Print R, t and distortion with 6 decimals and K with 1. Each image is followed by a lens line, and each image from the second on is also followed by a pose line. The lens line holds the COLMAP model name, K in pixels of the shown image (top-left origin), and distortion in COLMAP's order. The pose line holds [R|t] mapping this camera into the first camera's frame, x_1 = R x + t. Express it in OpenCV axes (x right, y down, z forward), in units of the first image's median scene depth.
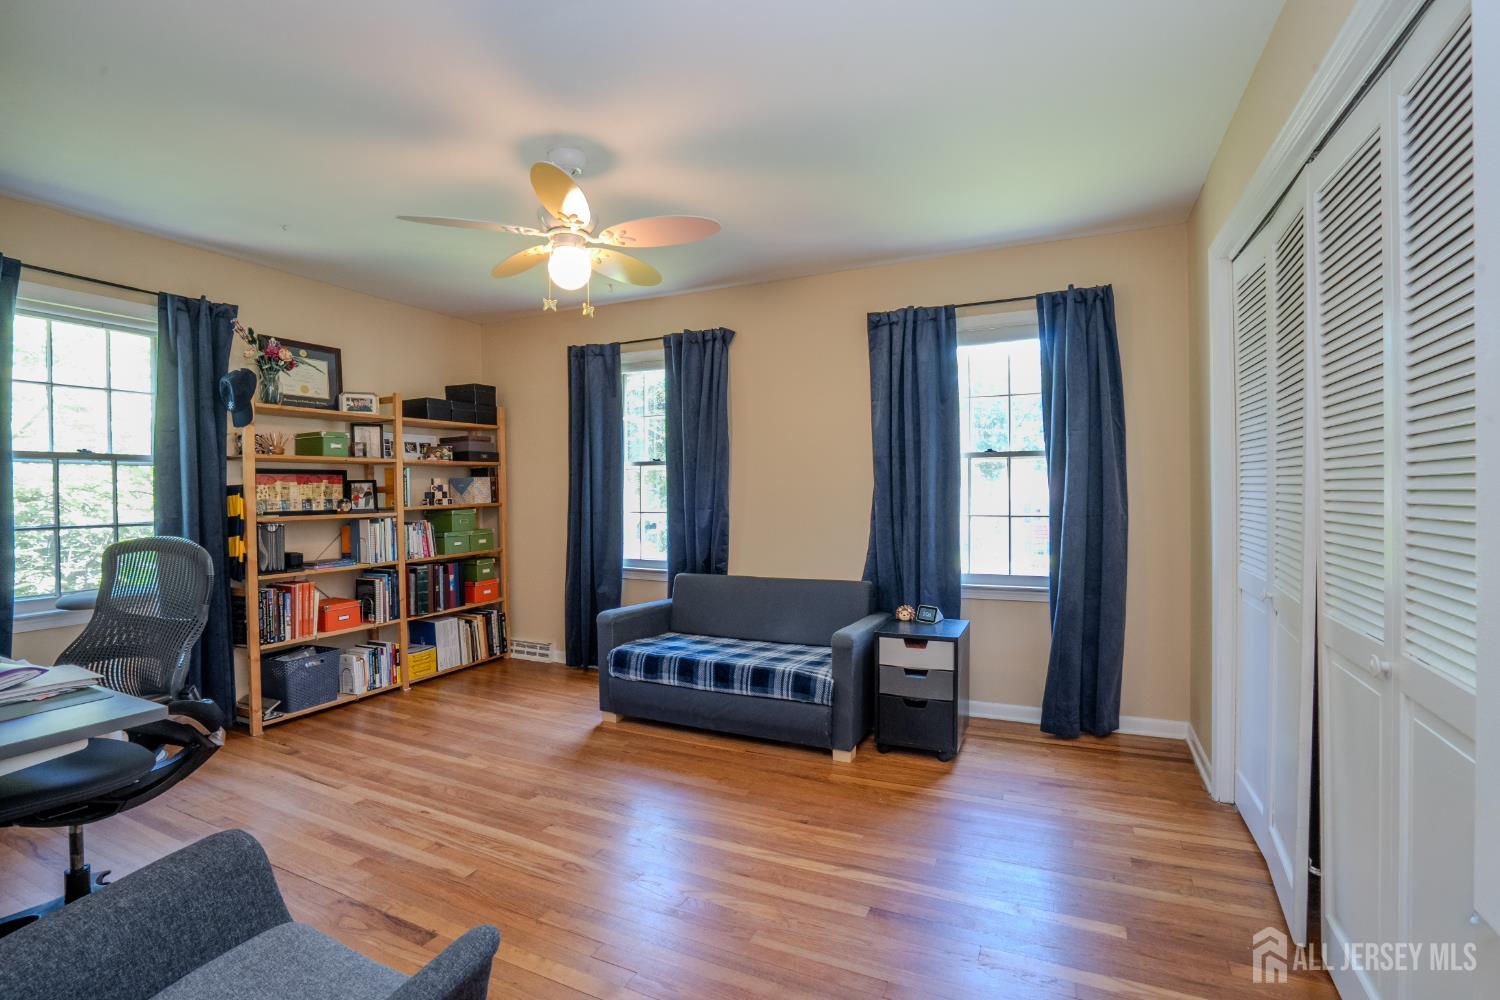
lens RADIAL K [[693.3, 0, 754.6], [0, 693.3, 499.6], [0, 0, 1]] dist [-0.048687, 0.016310]
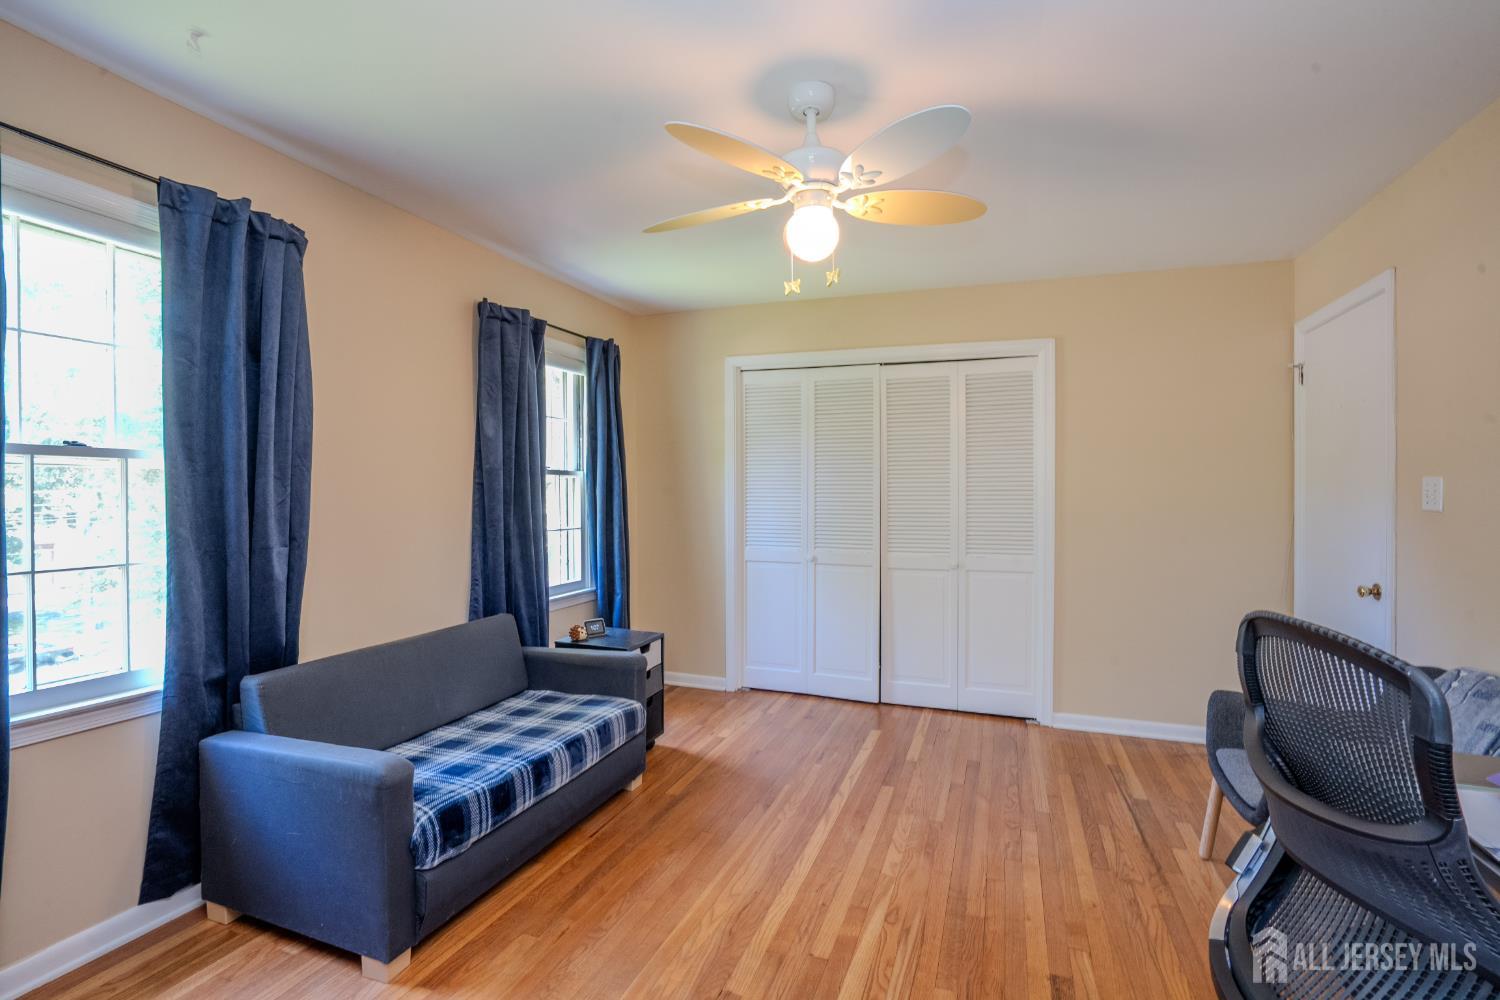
lens RADIAL K [[693.3, 0, 751.8], [0, 693.3, 497.8], [0, 0, 1]] dist [-0.048687, 0.016310]
pose [[-0.081272, 0.003570, 0.996686, -0.893687], [0.025048, 0.999685, -0.001539, -0.021488], [-0.996377, 0.024840, -0.081336, 0.957662]]
